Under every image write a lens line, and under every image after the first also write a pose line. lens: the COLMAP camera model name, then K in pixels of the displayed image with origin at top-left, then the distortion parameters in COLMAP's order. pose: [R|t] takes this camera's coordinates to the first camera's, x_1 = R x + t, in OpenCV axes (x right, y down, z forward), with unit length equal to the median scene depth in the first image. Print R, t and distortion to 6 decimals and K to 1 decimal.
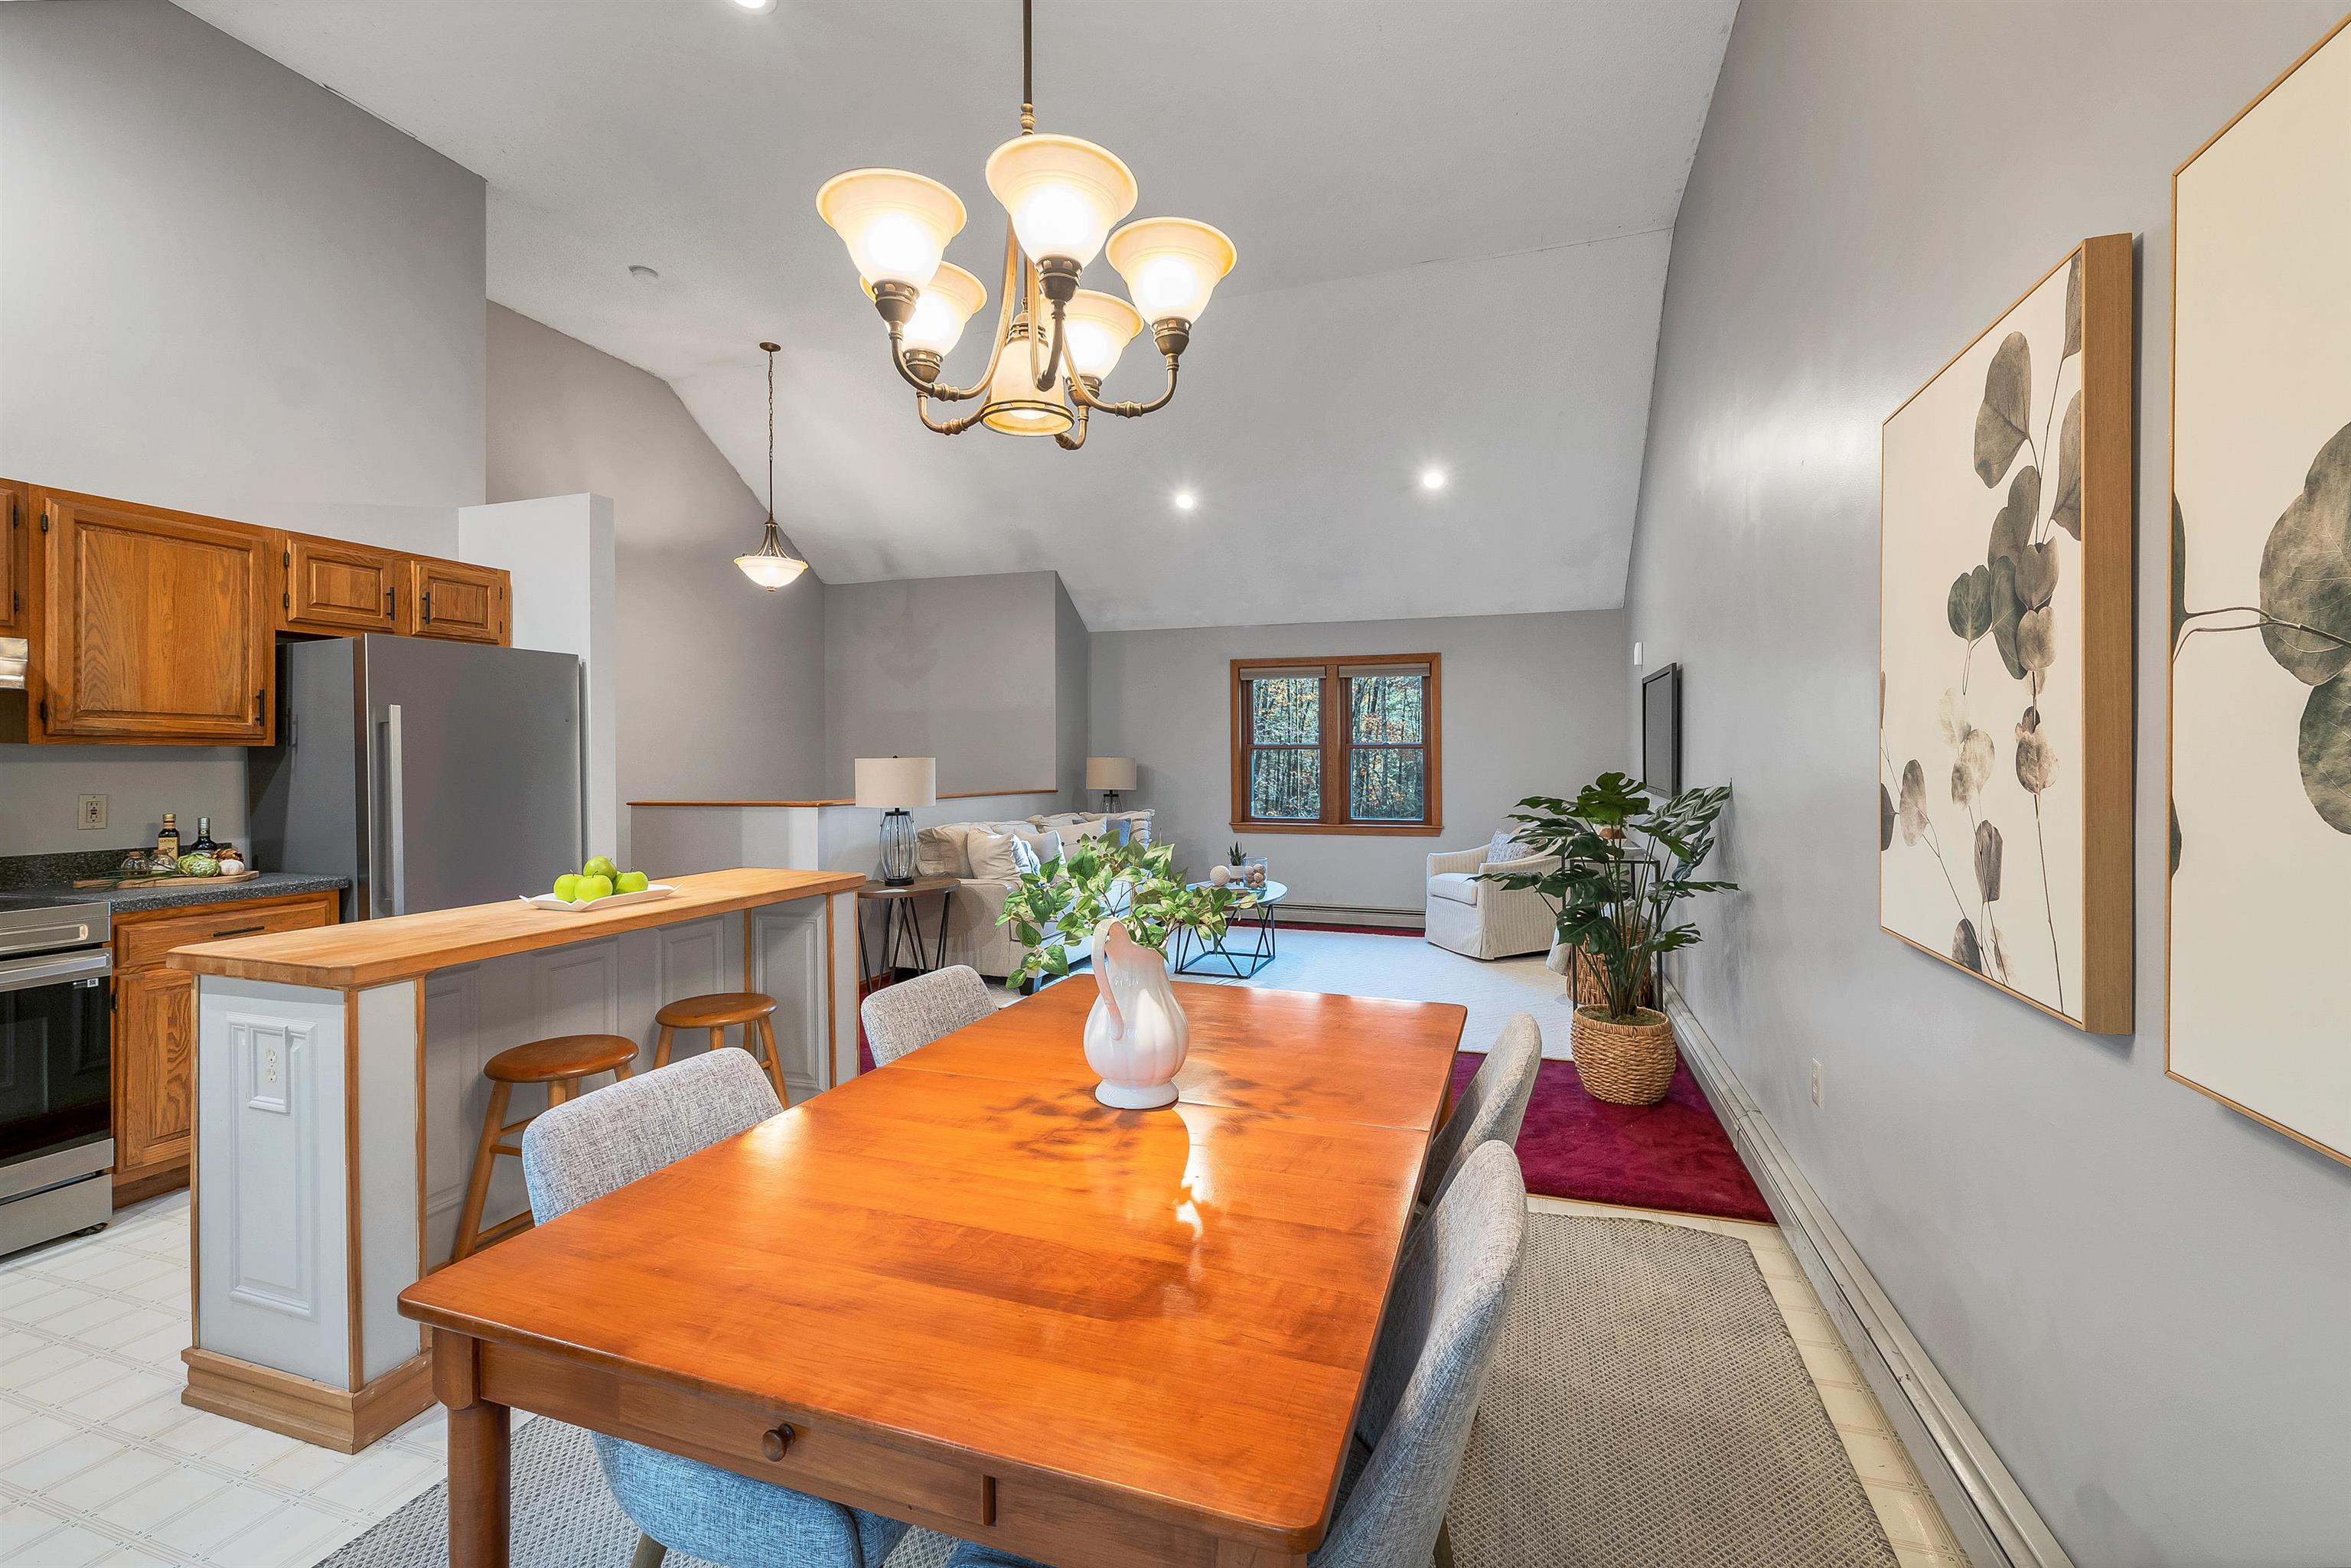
lens RADIAL K [[988.3, 0, 1174.5], [0, 988.3, 765.1], [0, 0, 1]] dist [0.002482, -0.000394]
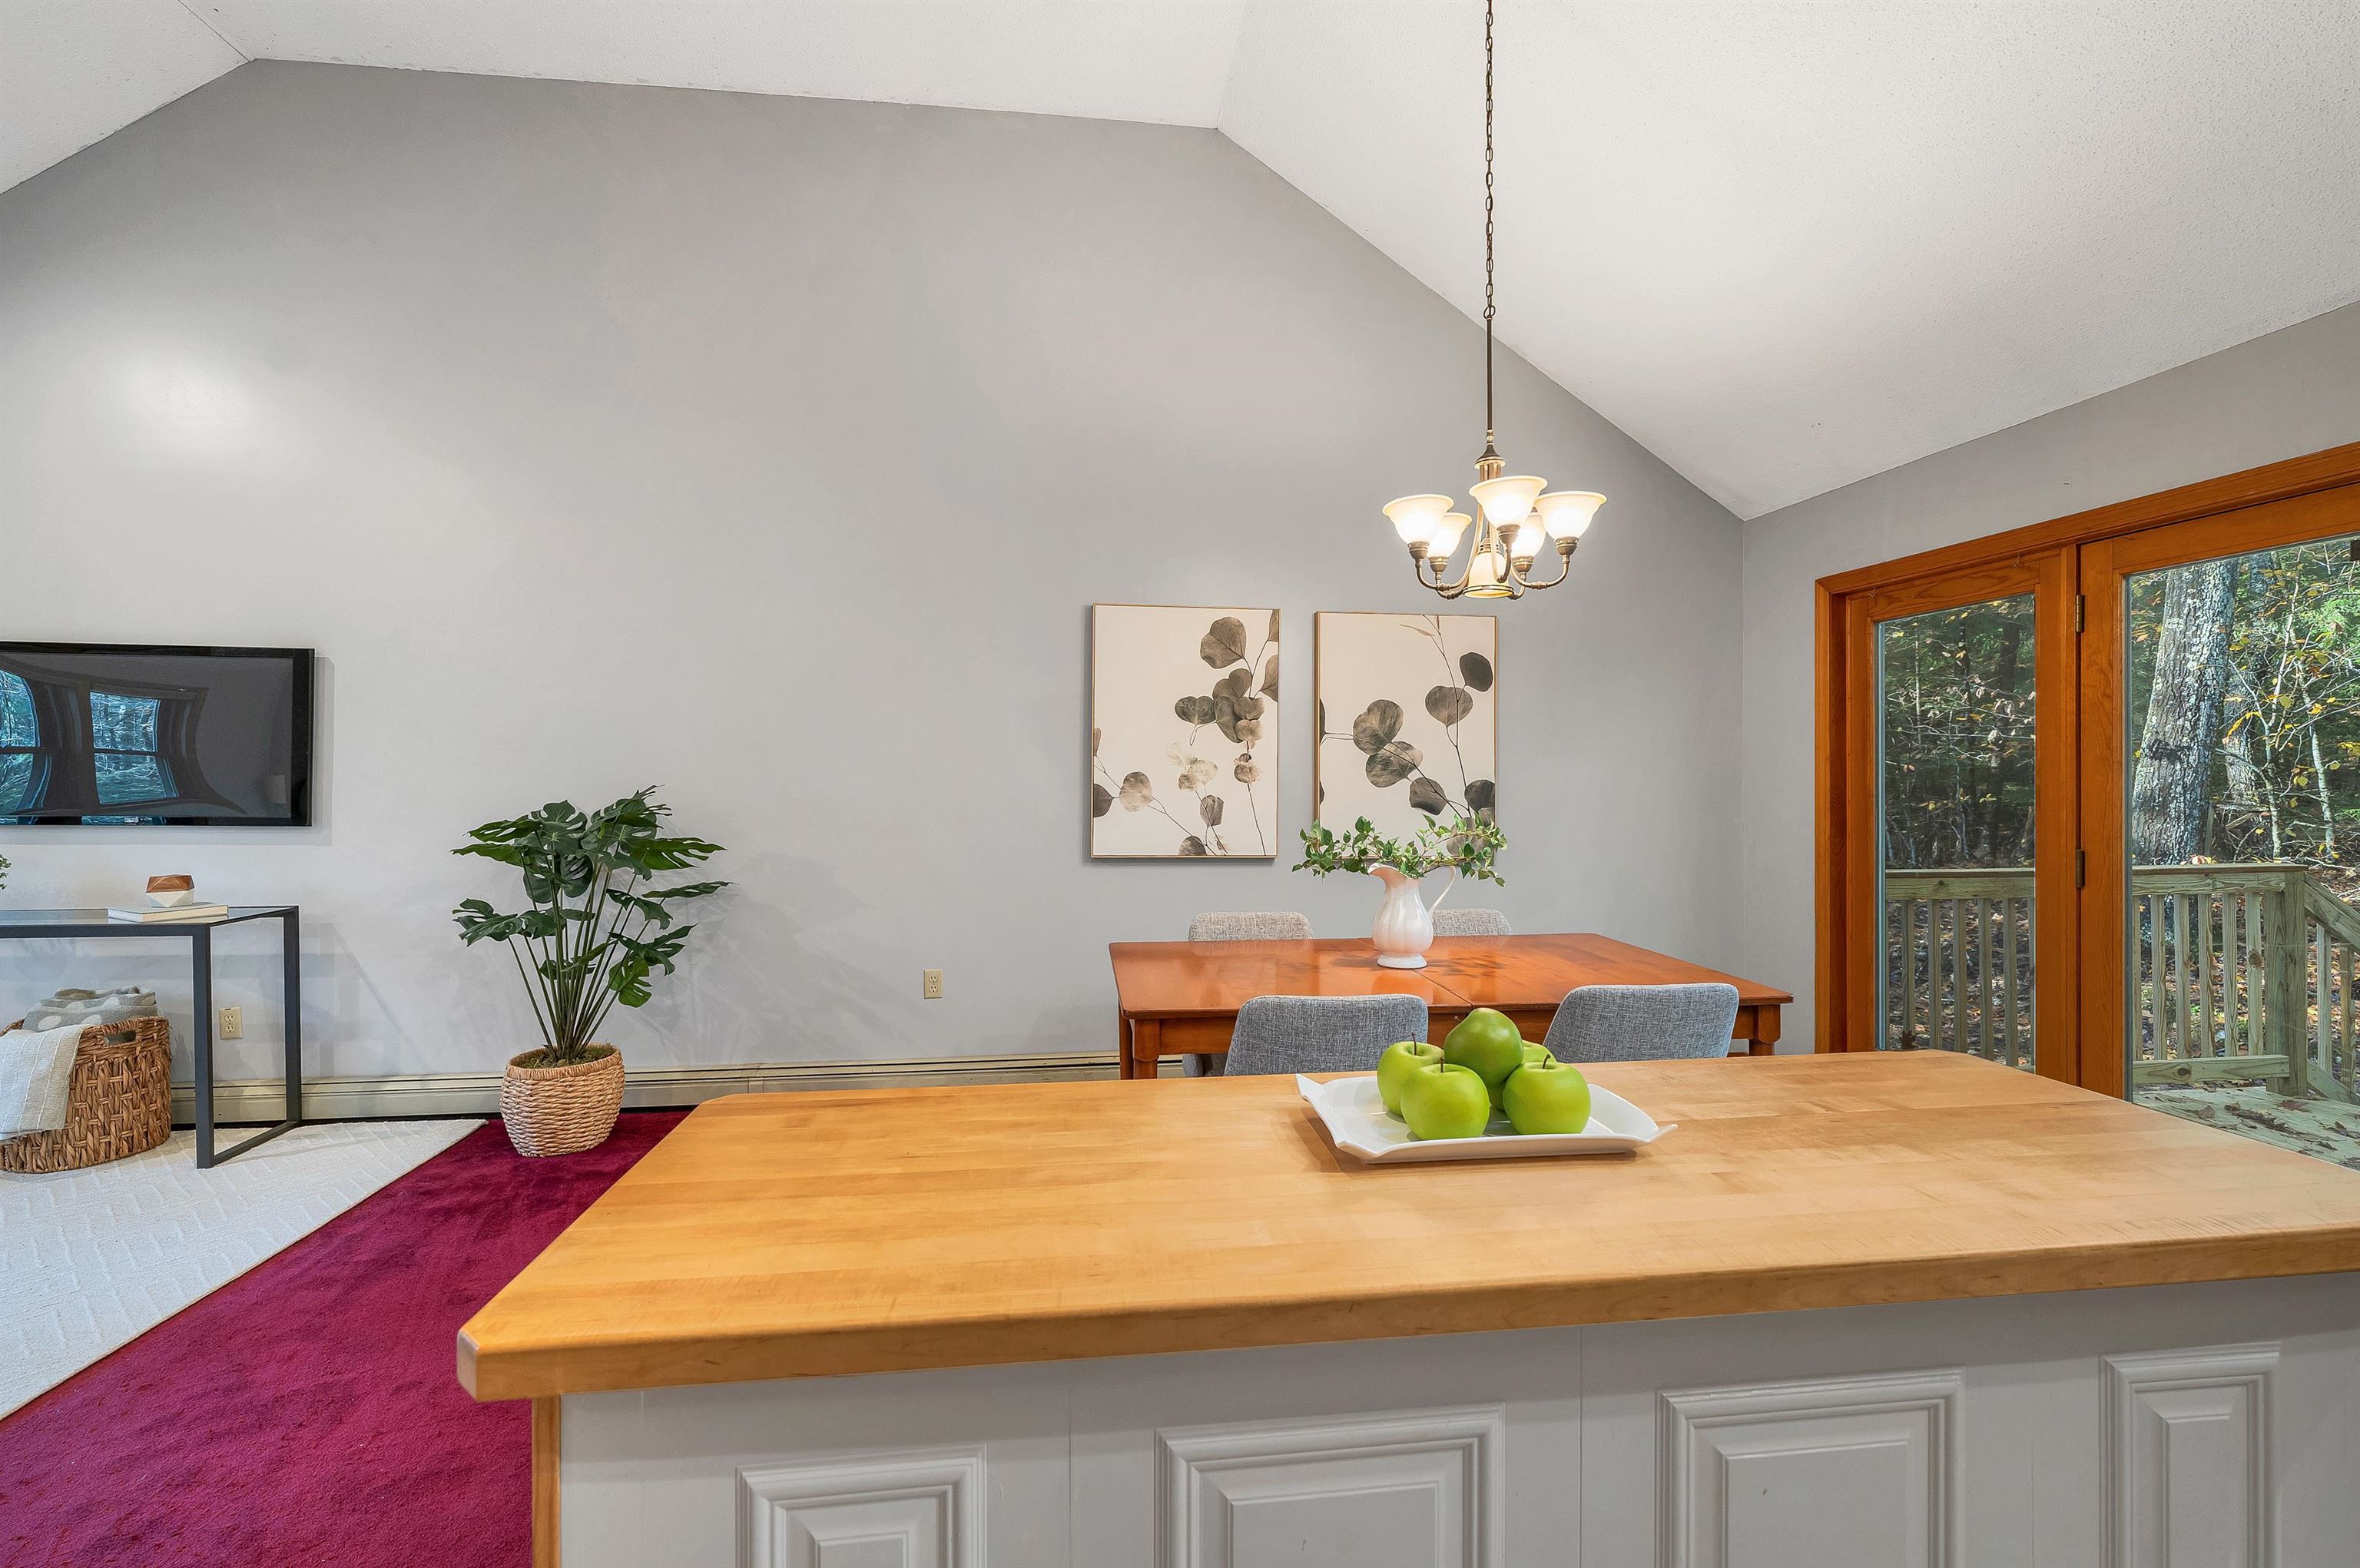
lens RADIAL K [[994.9, 0, 1174.7], [0, 994.9, 782.2], [0, 0, 1]] dist [-0.004936, 0.001038]
pose [[-0.432097, -0.001561, 0.901826, -0.643838], [0.007809, 0.999955, 0.005473, 0.002767], [-0.901793, 0.009407, -0.432066, 0.954992]]
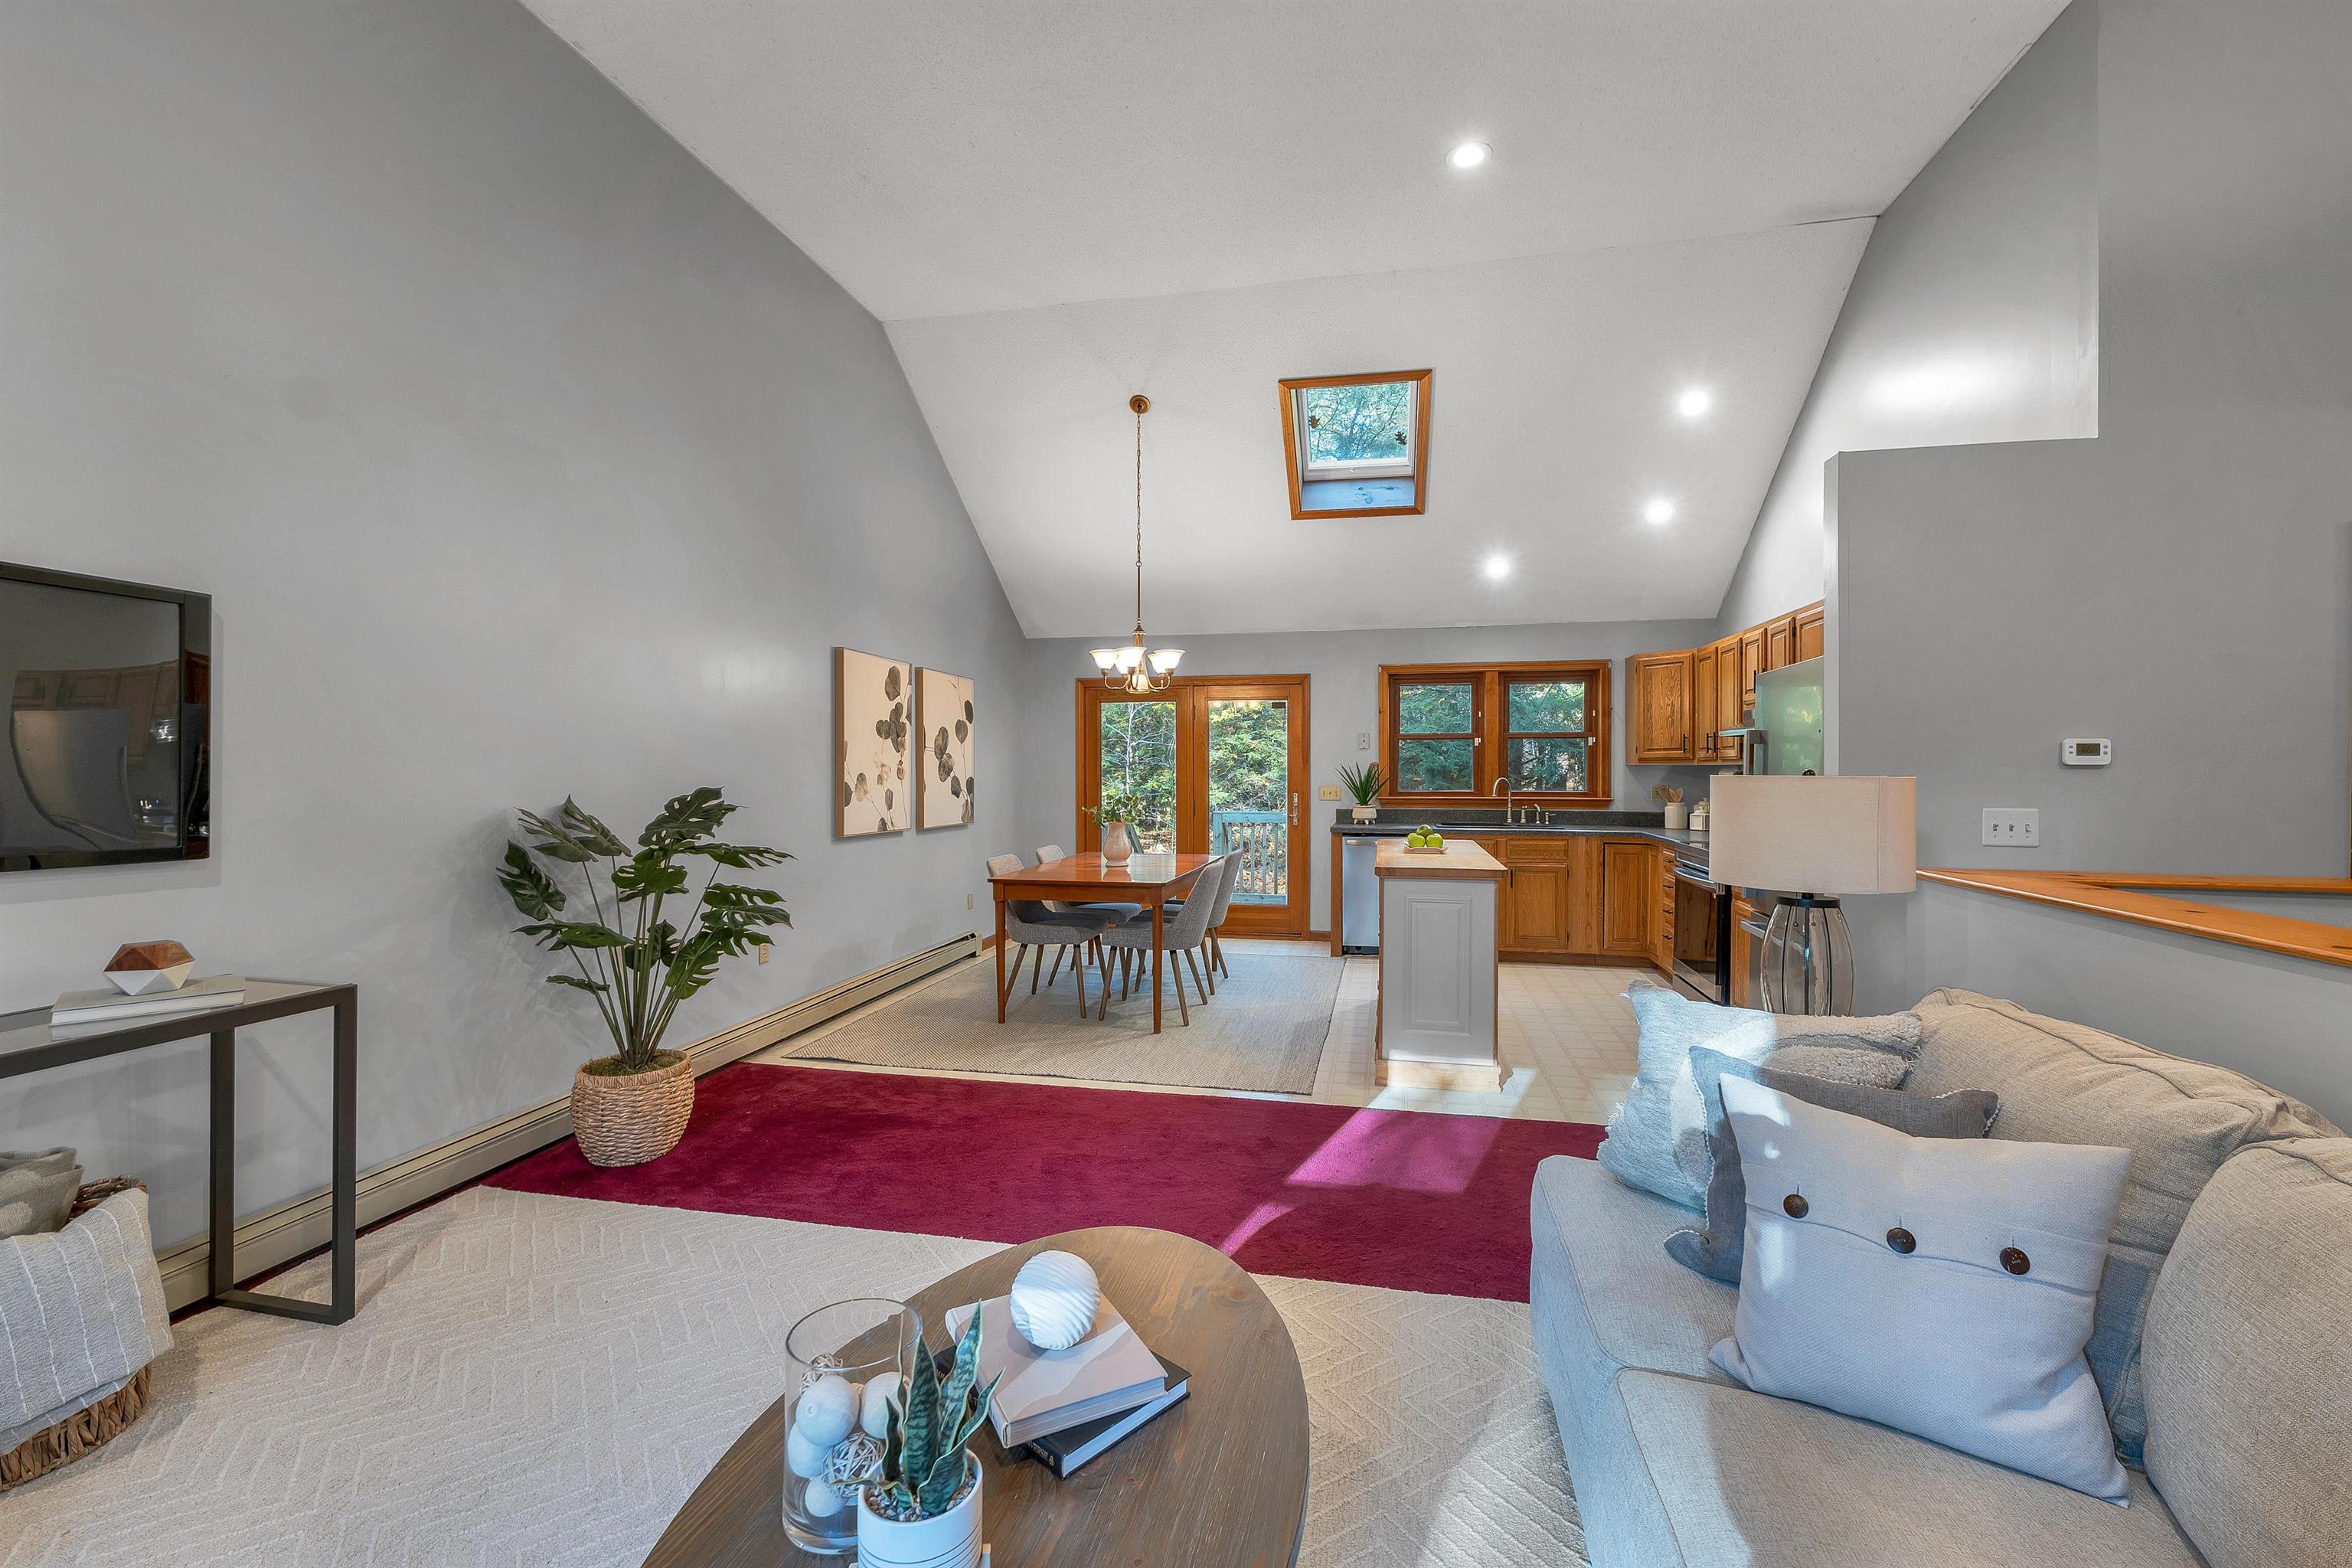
lens RADIAL K [[988.7, 0, 1179.7], [0, 988.7, 768.9], [0, 0, 1]] dist [0.002482, -0.000394]
pose [[-0.992743, 0.001099, -0.120250, 0.077579], [0.000181, 0.999971, 0.007645, -0.020646], [0.120255, 0.007567, -0.992714, 2.083195]]
